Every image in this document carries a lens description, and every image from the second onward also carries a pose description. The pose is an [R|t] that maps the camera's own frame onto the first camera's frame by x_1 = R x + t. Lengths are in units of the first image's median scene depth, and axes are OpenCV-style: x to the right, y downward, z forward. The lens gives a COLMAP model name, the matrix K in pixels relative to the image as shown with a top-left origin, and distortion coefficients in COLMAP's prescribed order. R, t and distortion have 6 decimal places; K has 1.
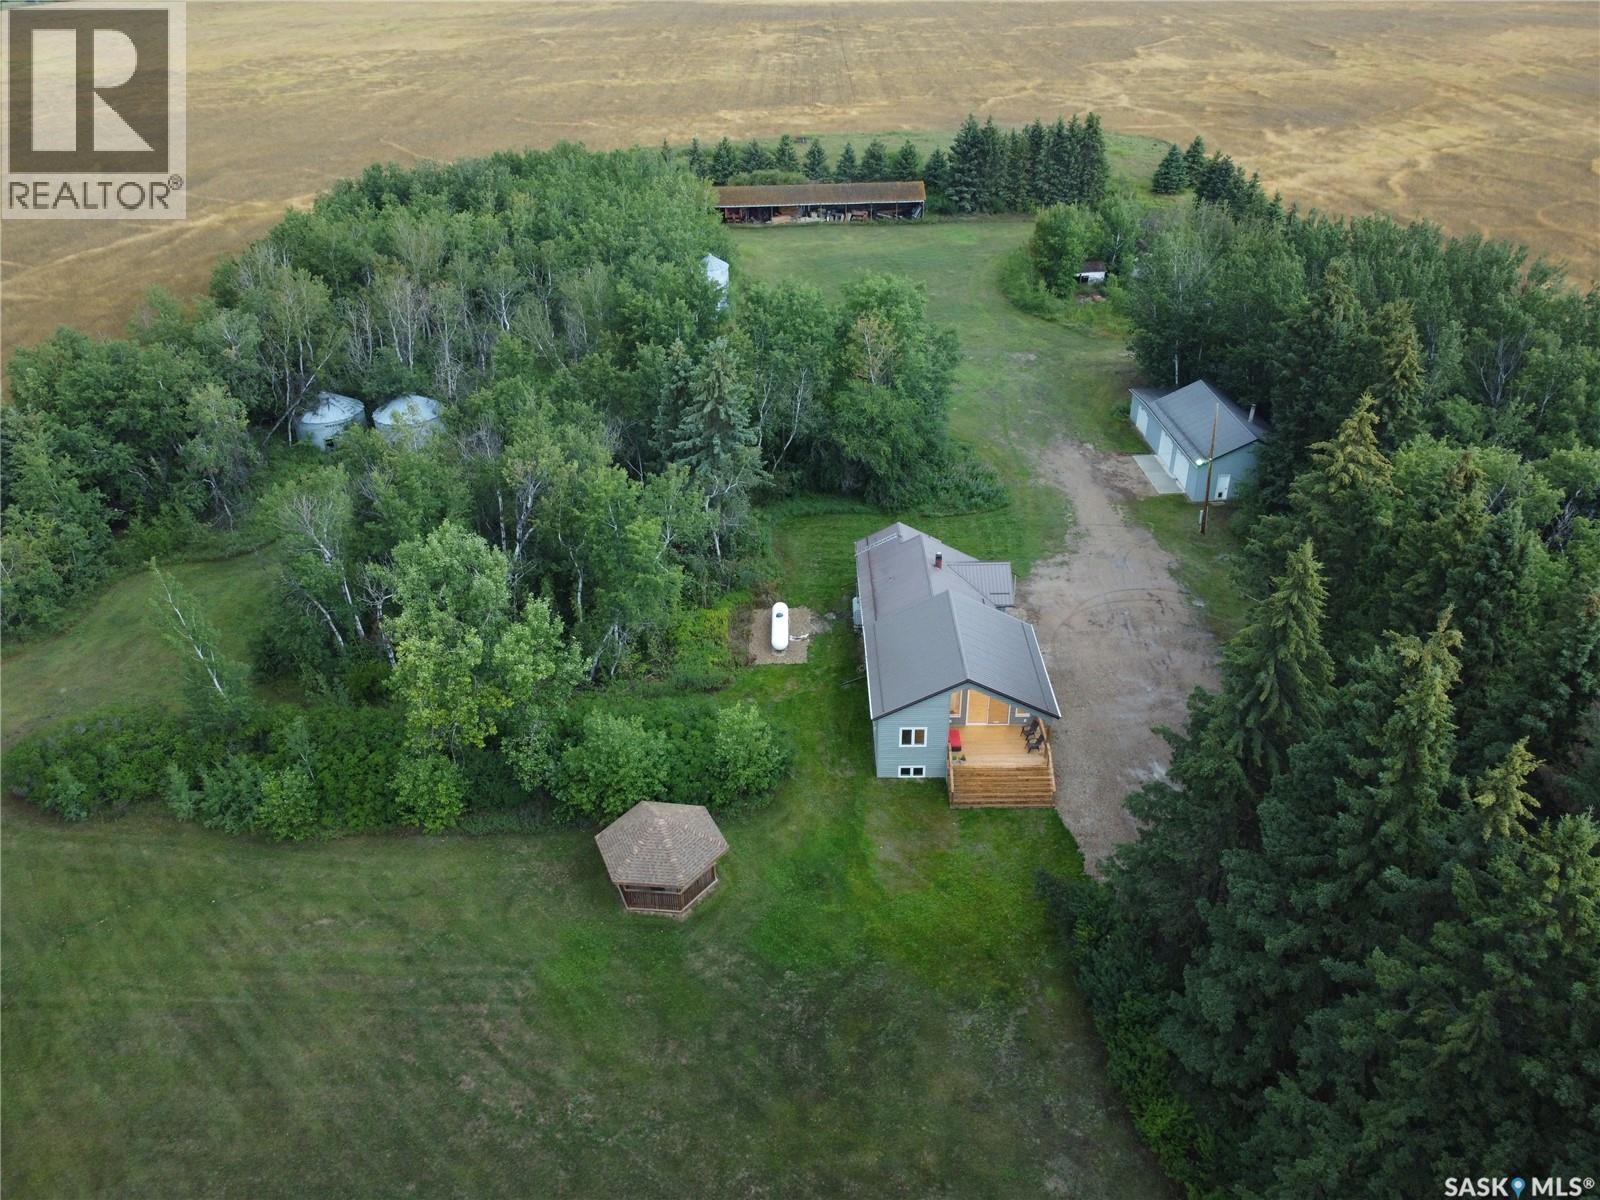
lens RADIAL K [[1207.9, 0, 800.0], [0, 1207.9, 600.0], [0, 0, 1]] dist [0.009409, -0.006752]
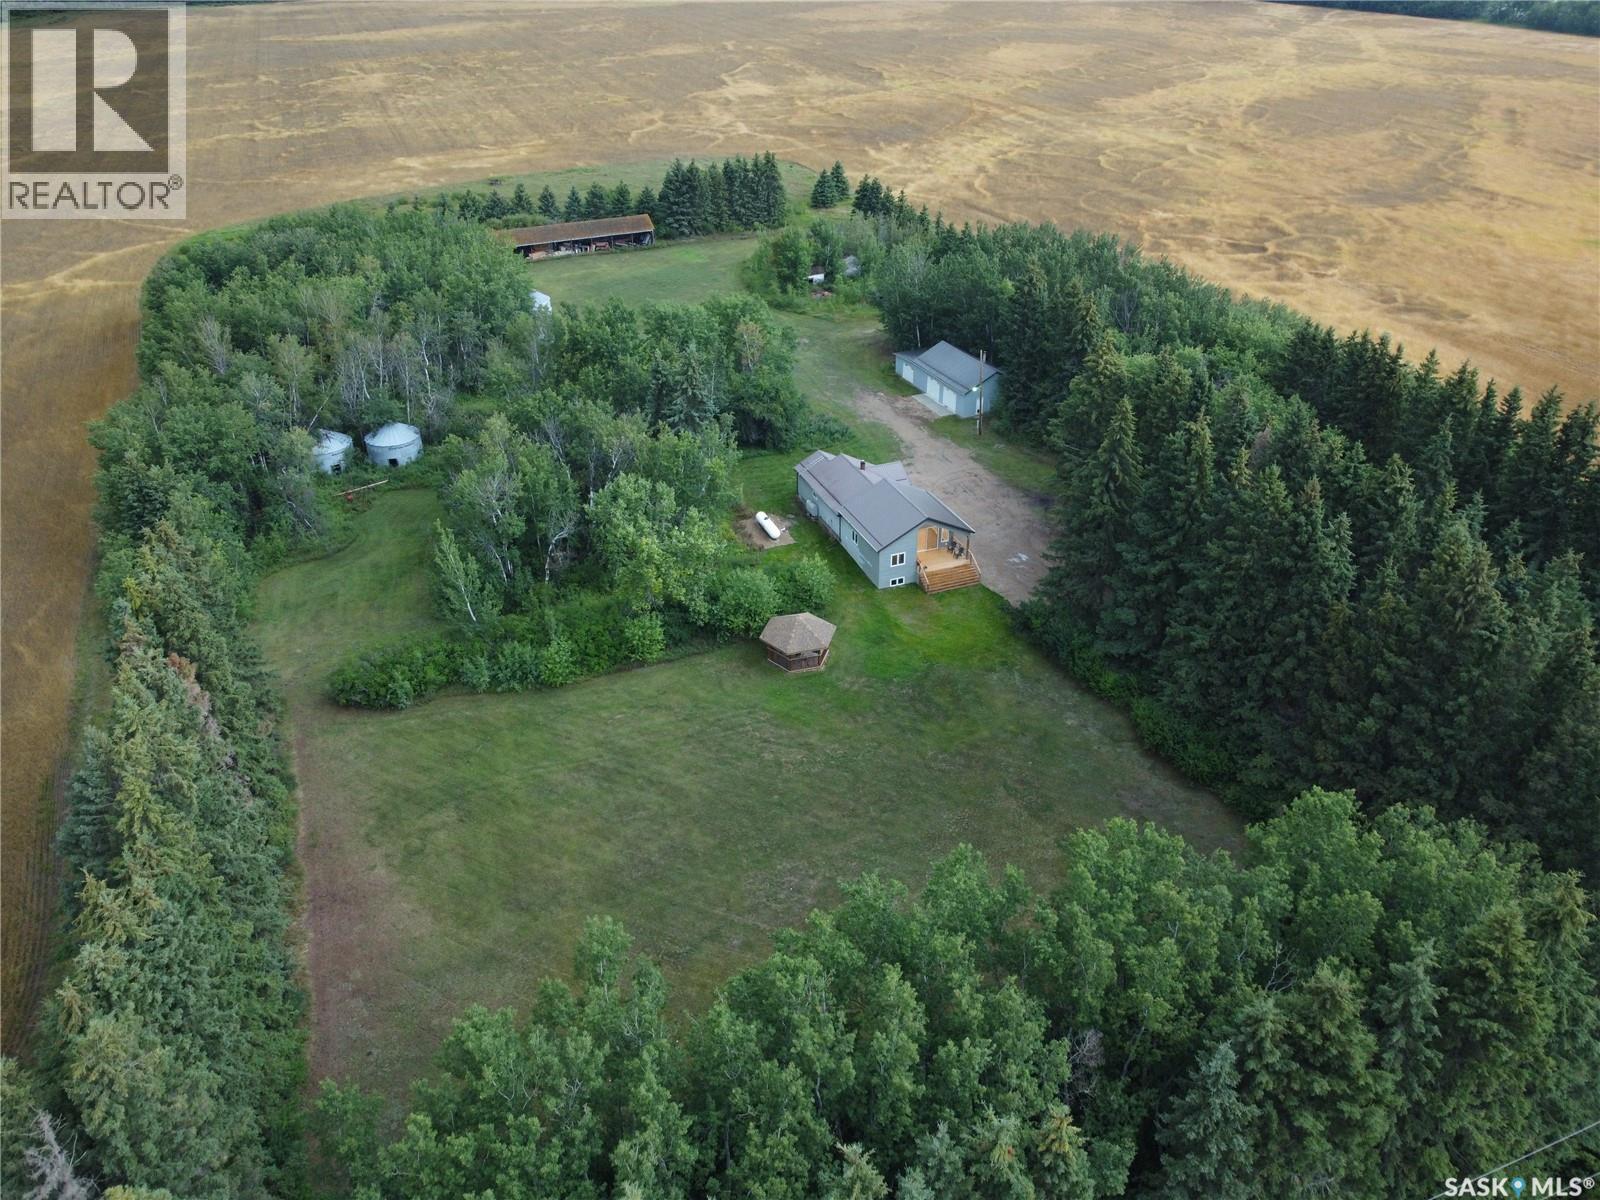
lens RADIAL K [[1193.0, 0, 800.0], [0, 1193.0, 600.0], [0, 0, 1]] dist [0.012732, -0.003160]
pose [[0.933112, -0.181880, 0.310195, -0.224210], [0.181636, 0.982910, 0.029935, 0.037079], [-0.310339, 0.028410, 0.950201, -0.219570]]
